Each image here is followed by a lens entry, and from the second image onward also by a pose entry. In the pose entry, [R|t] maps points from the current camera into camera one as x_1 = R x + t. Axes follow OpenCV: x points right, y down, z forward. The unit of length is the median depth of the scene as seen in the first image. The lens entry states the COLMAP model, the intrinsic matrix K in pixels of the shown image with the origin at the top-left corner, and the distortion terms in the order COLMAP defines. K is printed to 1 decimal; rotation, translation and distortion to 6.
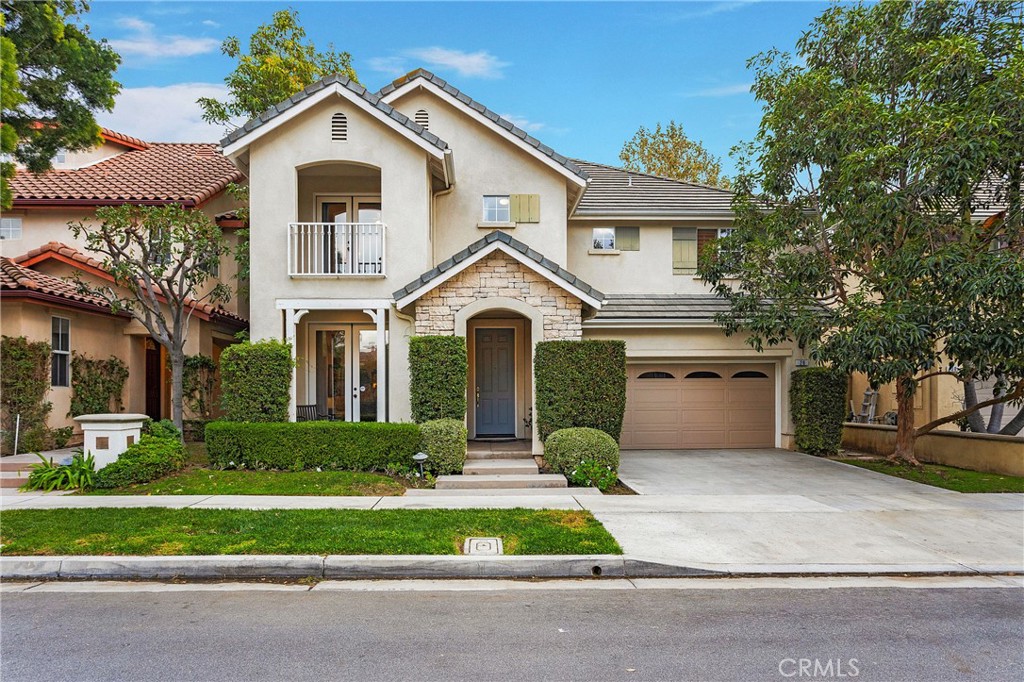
lens RADIAL K [[627.0, 0, 499.1], [0, 627.0, 386.1], [0, 0, 1]] dist [-0.007573, 0.000434]
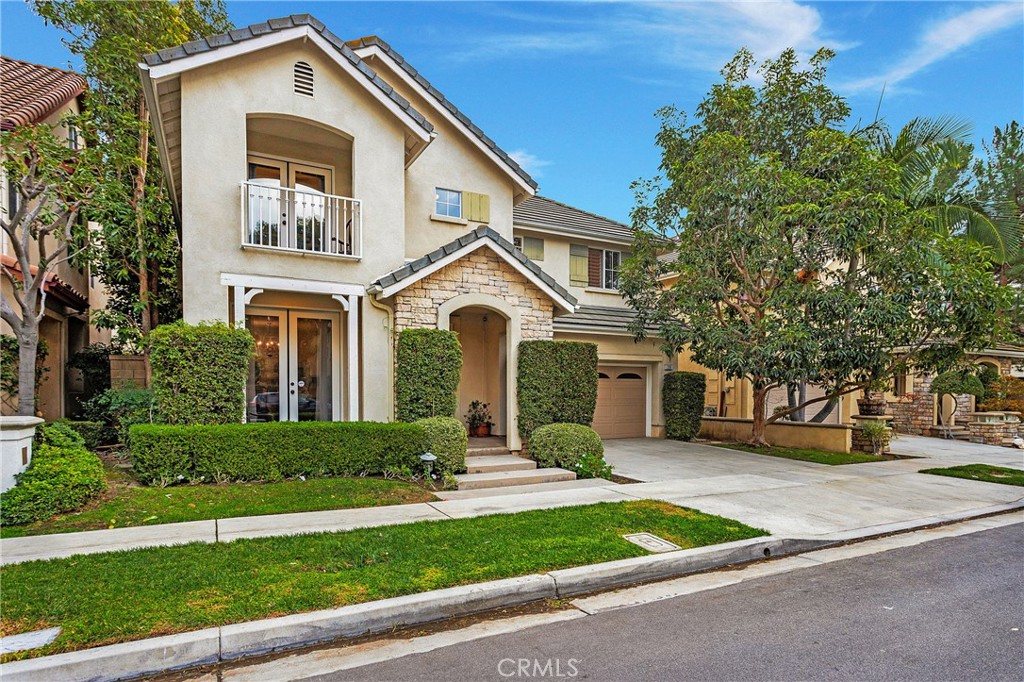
lens RADIAL K [[573.7, 0, 520.4], [0, 573.7, 395.6], [0, 0, 1]] dist [-0.000840, -0.000141]
pose [[0.886703, 0.003283, 0.462329, -0.363342], [-0.013057, 0.999754, 0.017942, 0.002595], [-0.462156, -0.021946, 0.886527, 0.159729]]
